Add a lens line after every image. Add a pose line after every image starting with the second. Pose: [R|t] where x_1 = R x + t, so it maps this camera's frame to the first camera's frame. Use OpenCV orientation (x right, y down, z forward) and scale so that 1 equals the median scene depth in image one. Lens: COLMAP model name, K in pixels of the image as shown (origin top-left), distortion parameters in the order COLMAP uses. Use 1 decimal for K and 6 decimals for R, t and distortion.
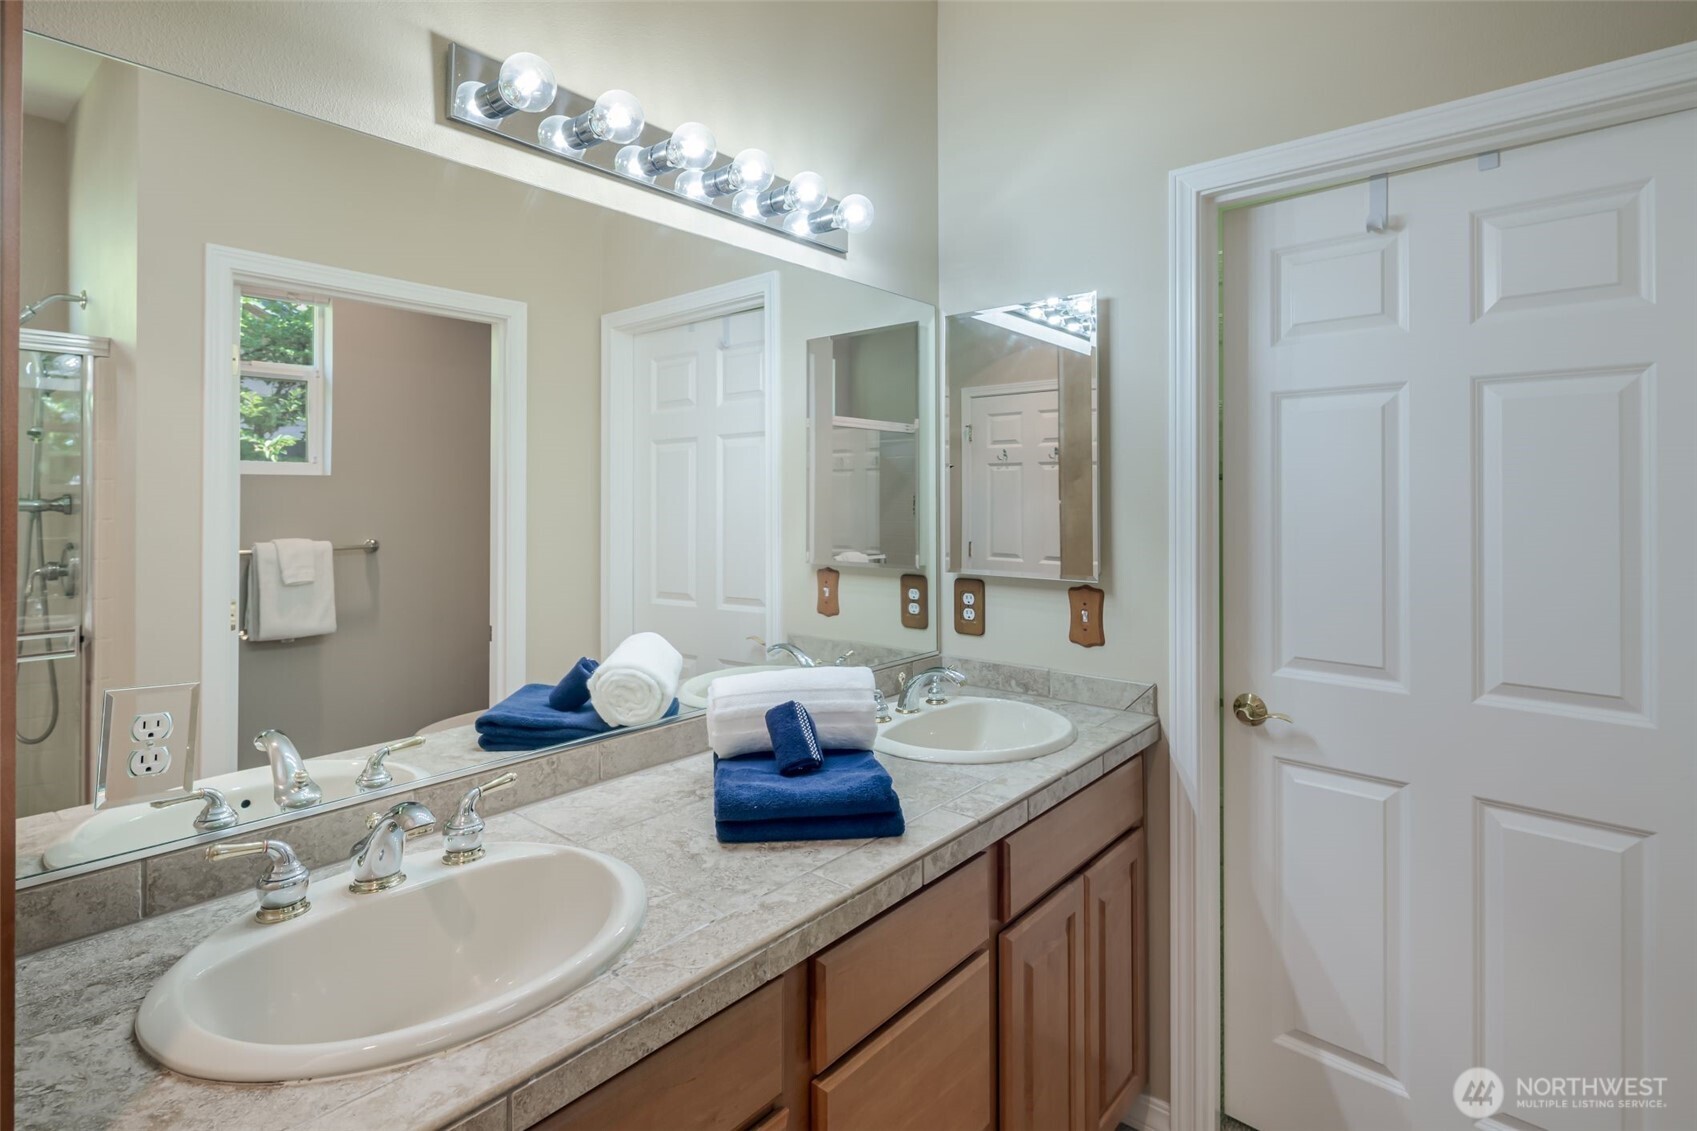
lens RADIAL K [[836.9, 0, 840.0], [0, 836.9, 489.8], [0, 0, 1]] dist [0.001650, -0.002384]
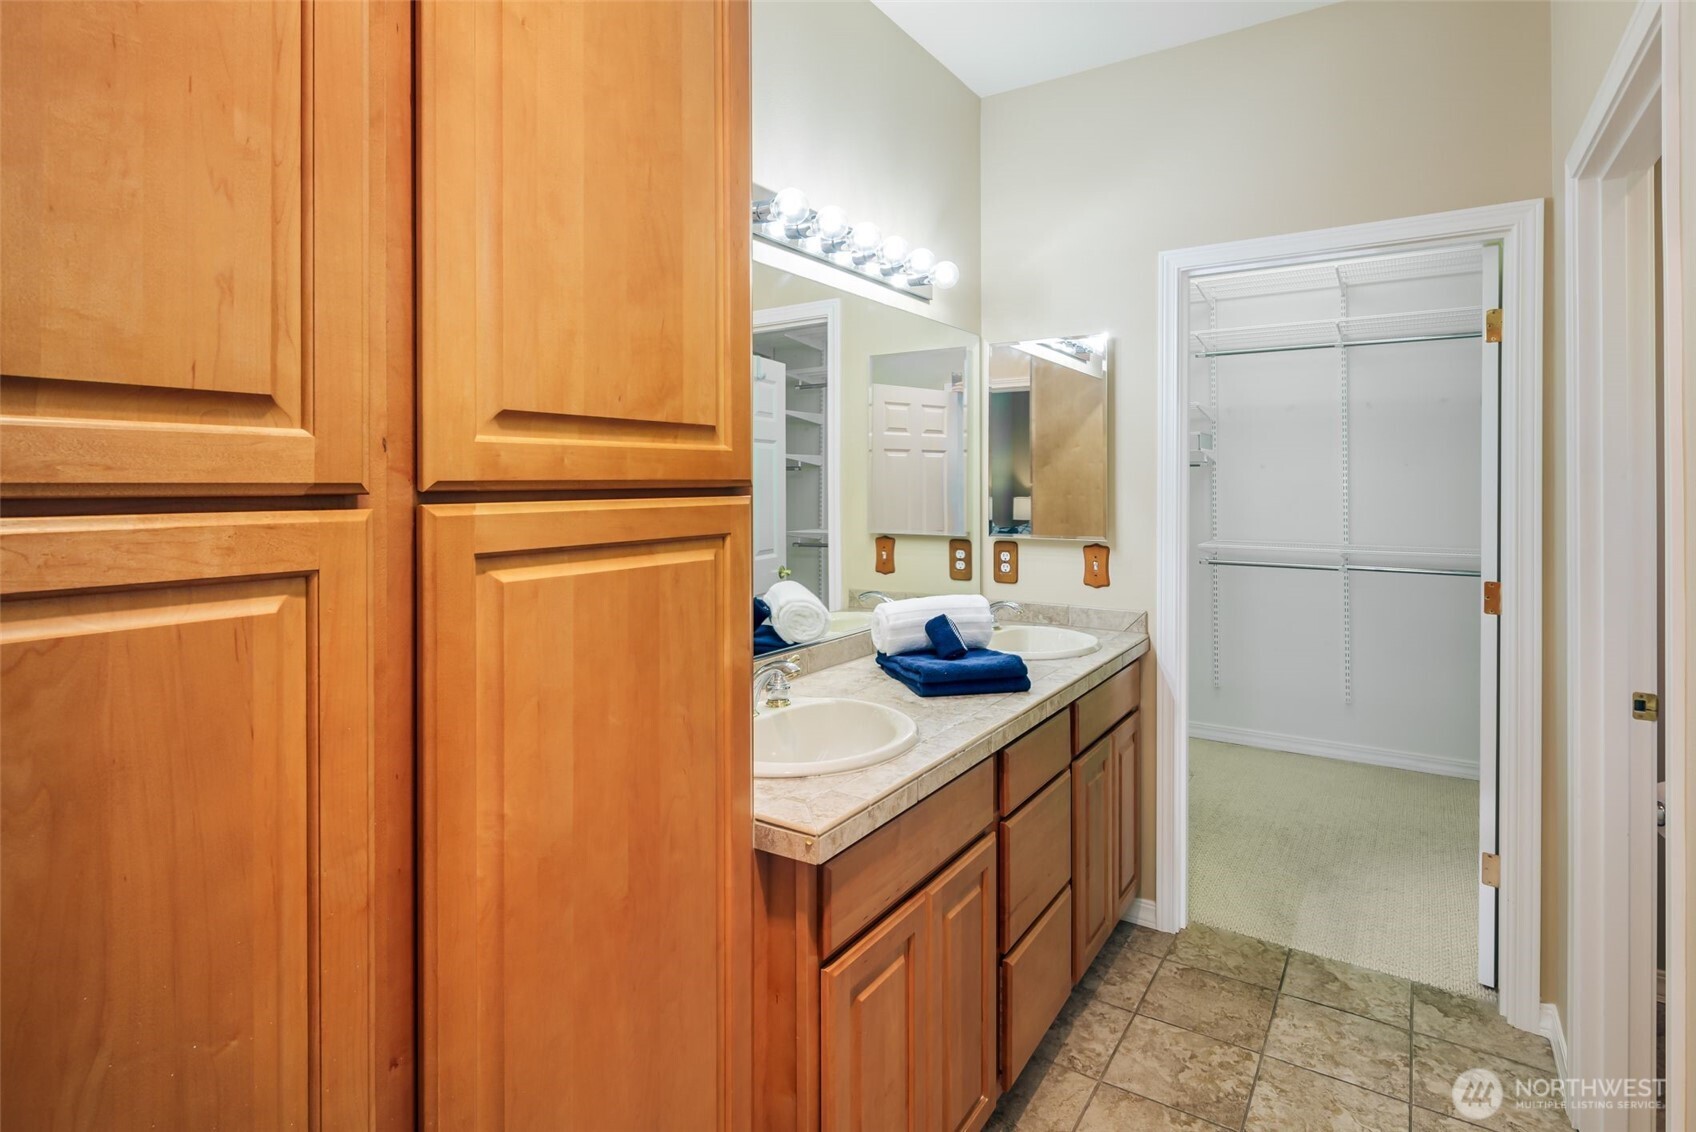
lens RADIAL K [[861.2, 0, 849.9], [0, 861.2, 486.7], [0, 0, 1]] dist [-0.001489, -0.000518]
pose [[0.991143, 0.000160, 0.132797, -0.319177], [-0.002132, 0.999890, 0.014708, -0.001219], [-0.132780, -0.014860, 0.991034, -0.384362]]
